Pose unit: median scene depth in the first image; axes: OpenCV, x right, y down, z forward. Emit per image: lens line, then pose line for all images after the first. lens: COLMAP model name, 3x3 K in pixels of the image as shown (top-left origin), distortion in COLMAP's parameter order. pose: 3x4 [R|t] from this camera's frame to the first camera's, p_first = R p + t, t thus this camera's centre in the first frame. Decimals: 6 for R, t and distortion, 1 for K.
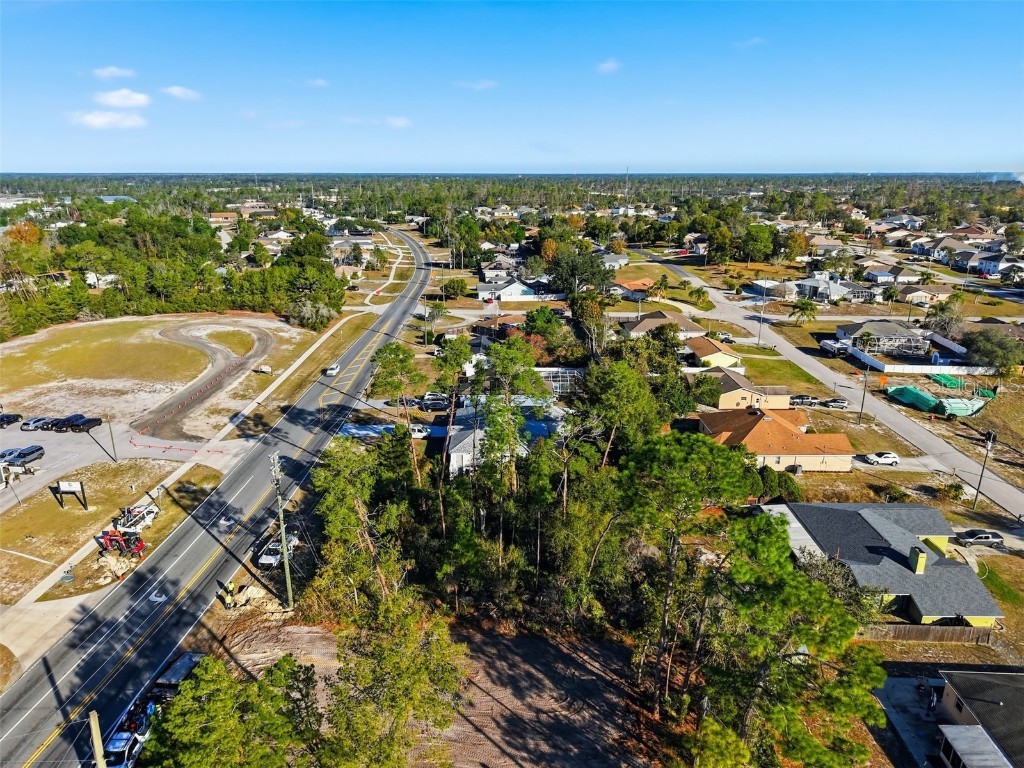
lens RADIAL K [[681.3, 0, 512.0], [0, 681.3, 384.0], [0, 0, 1]] dist [0.072605, -0.090962]
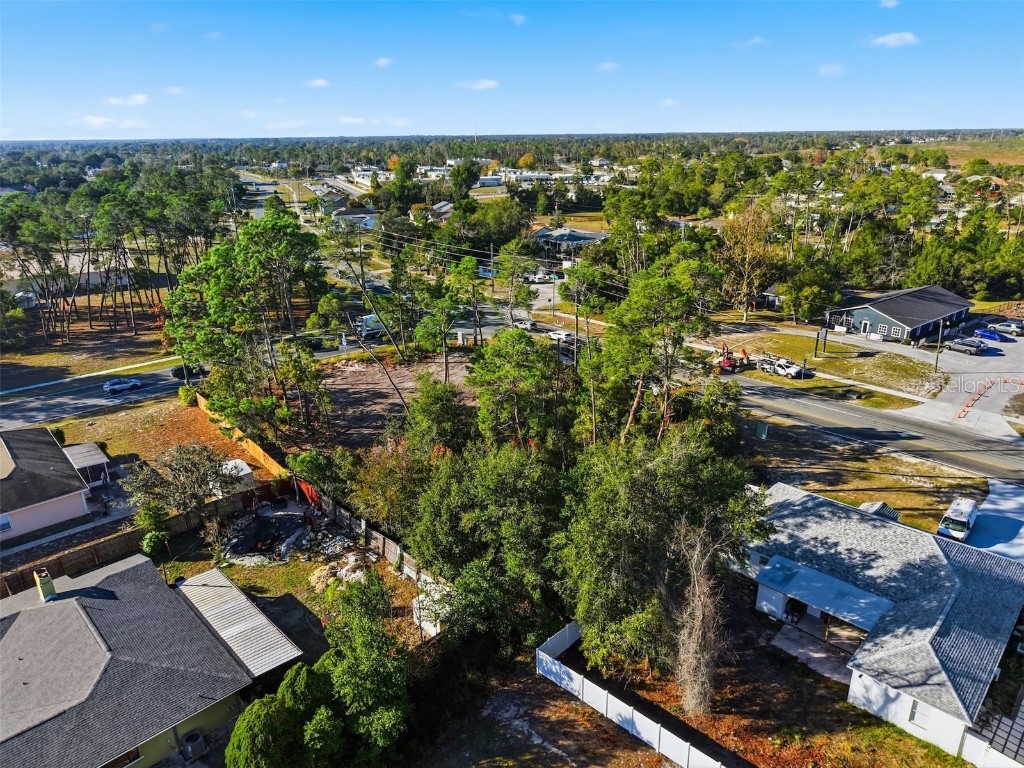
lens RADIAL K [[685.9, 0, 515.4], [0, 685.9, 385.4], [0, 0, 1]] dist [0.007326, -0.003135]
pose [[-0.703258, 0.251777, -0.664858, 0.408723], [-0.198180, 0.828691, 0.523446, -0.220384], [0.682754, 0.499880, -0.532886, 0.973715]]
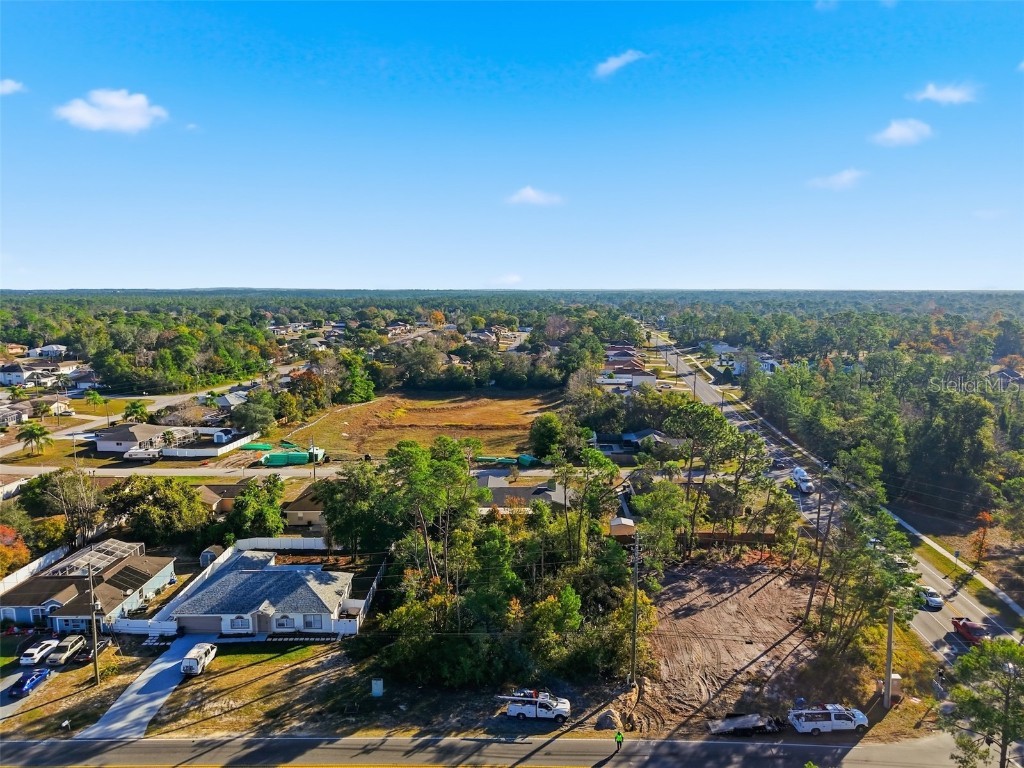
lens RADIAL K [[685.9, 0, 515.4], [0, 685.9, 385.4], [0, 0, 1]] dist [0.007326, -0.003135]
pose [[-0.006957, -0.138965, 0.990273, -0.762970], [0.294068, 0.946224, 0.134850, -0.179506], [-0.955759, 0.292146, 0.034282, 0.586220]]
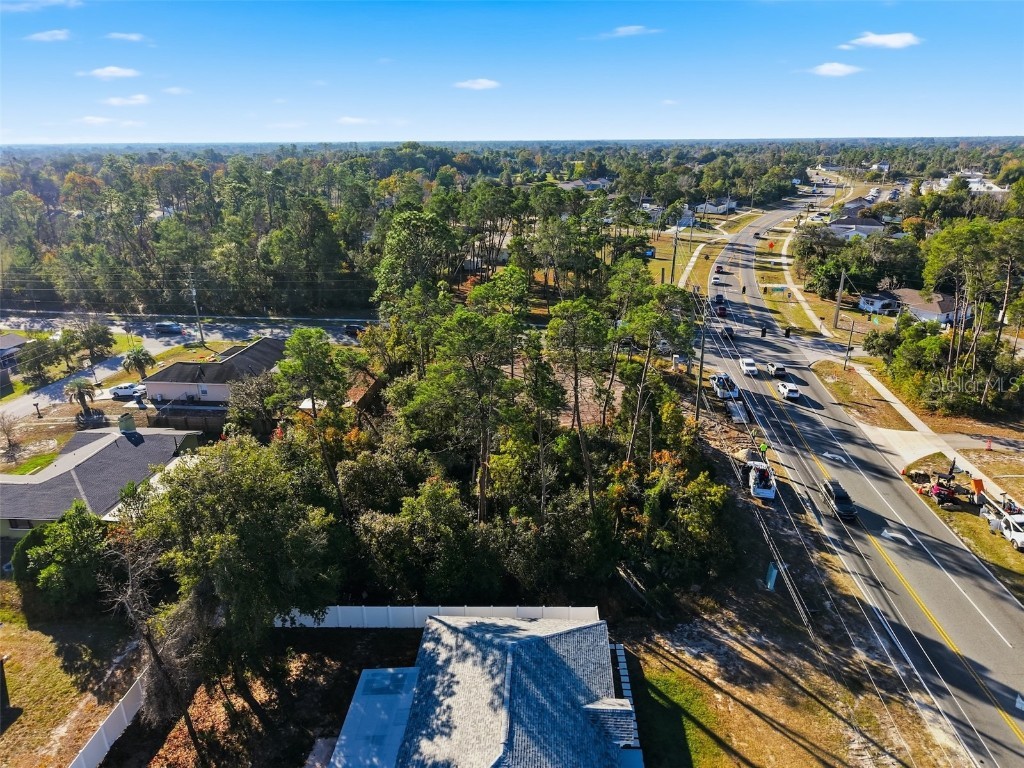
lens RADIAL K [[685.9, 0, 515.4], [0, 685.9, 385.4], [0, 0, 1]] dist [0.007326, -0.003135]
pose [[-0.997957, -0.013911, 0.062360, -0.052111], [0.026113, 0.801969, 0.596794, -0.260225], [-0.058313, 0.597203, -0.799968, 1.103344]]
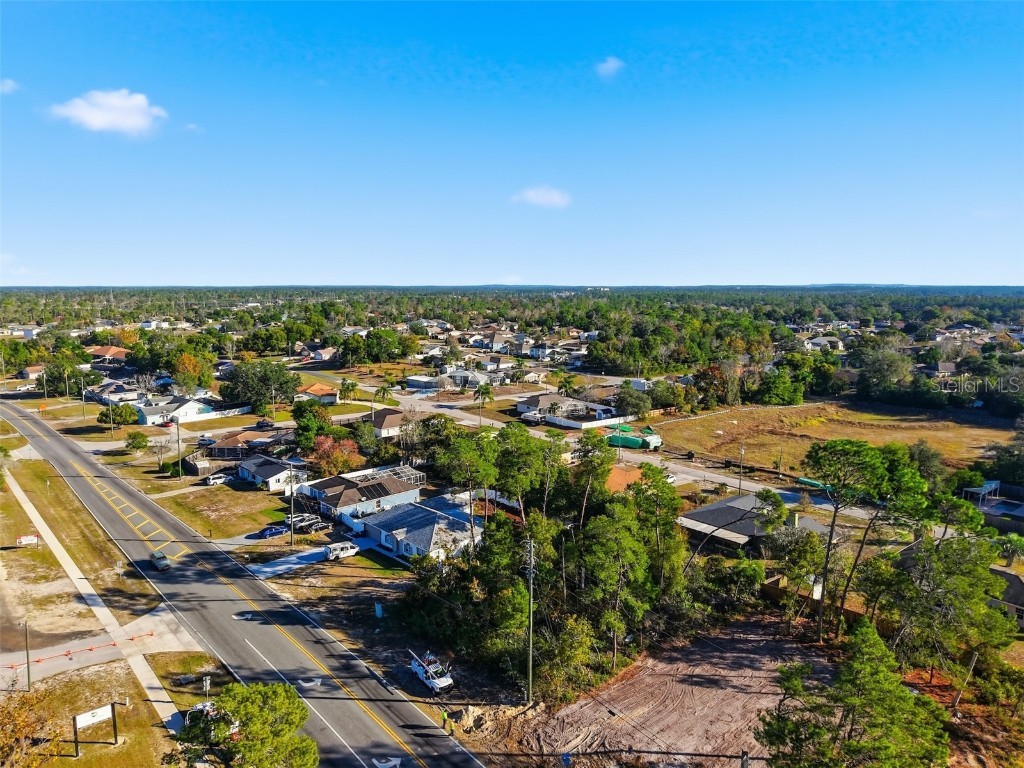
lens RADIAL K [[685.9, 0, 515.4], [0, 685.9, 385.4], [0, 0, 1]] dist [0.007326, -0.003135]
pose [[0.740292, -0.096310, 0.665351, -0.557506], [0.196634, 0.977425, -0.077299, -0.030596], [-0.642886, 0.188054, 0.742518, 0.109270]]
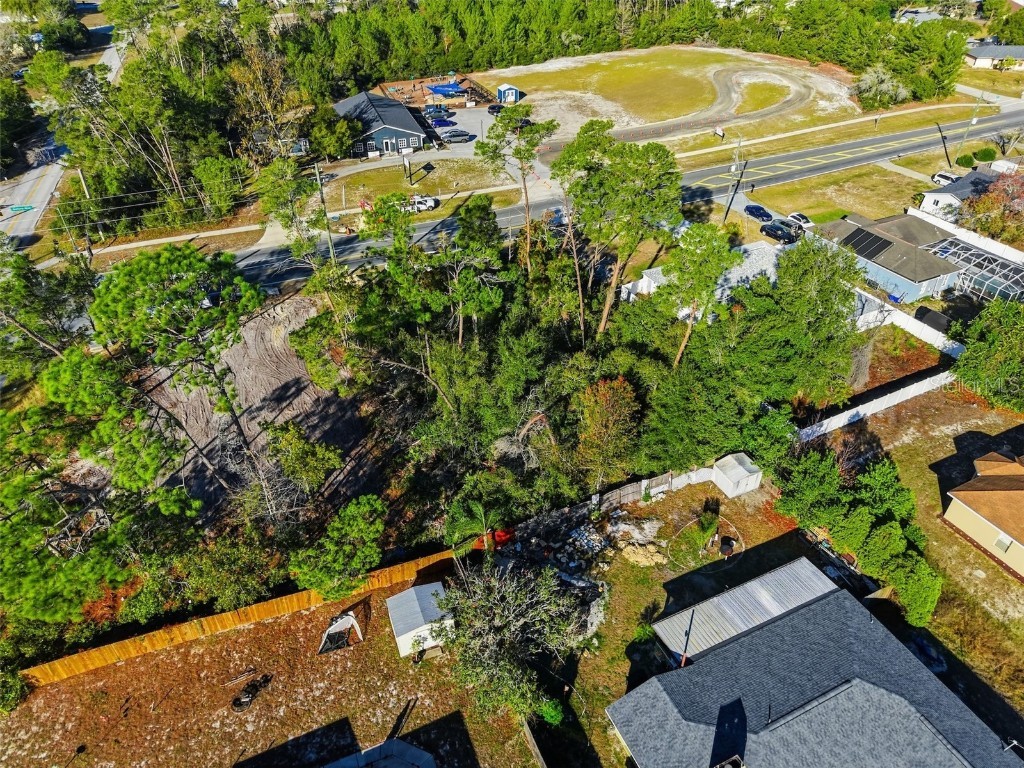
lens RADIAL K [[685.9, 0, 515.4], [0, 685.9, 385.4], [0, 0, 1]] dist [0.007326, -0.003135]
pose [[0.437097, 0.536633, -0.721784, 0.450969], [-0.263708, 0.843699, 0.467579, -0.115786], [0.859886, -0.014037, 0.510292, 0.376132]]
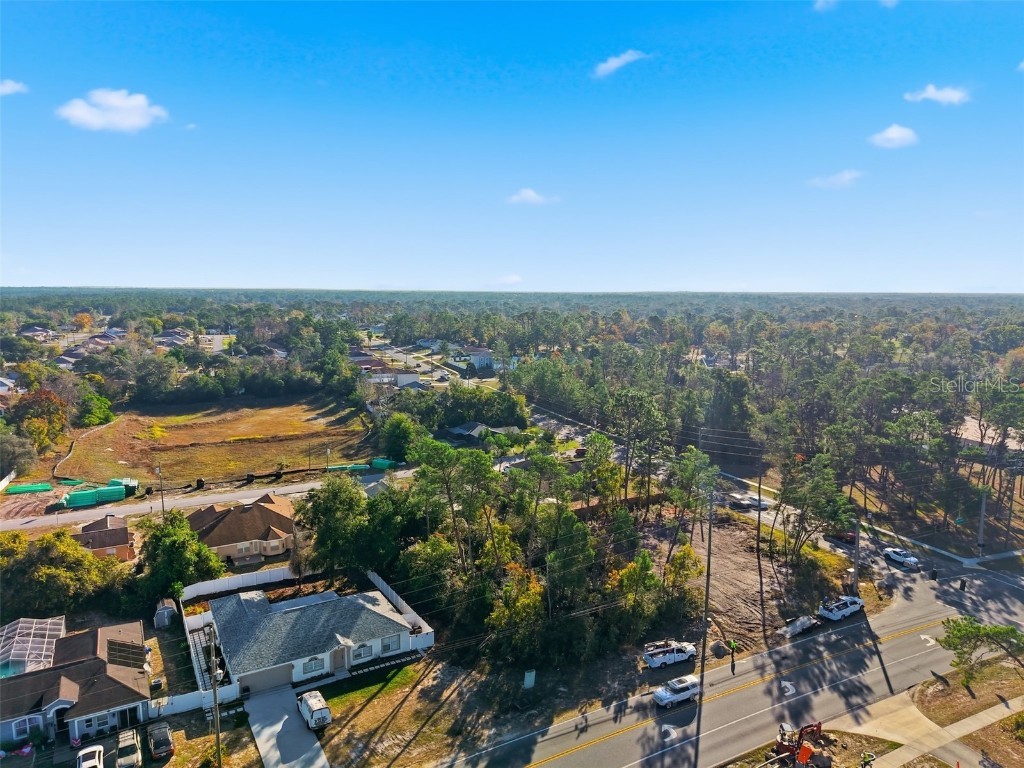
lens RADIAL K [[685.9, 0, 515.4], [0, 685.9, 385.4], [0, 0, 1]] dist [0.007326, -0.003135]
pose [[-0.496907, -0.122426, 0.859125, -0.693821], [0.249705, 0.927958, 0.276661, -0.304382], [-0.831102, 0.352002, -0.430539, 0.988747]]
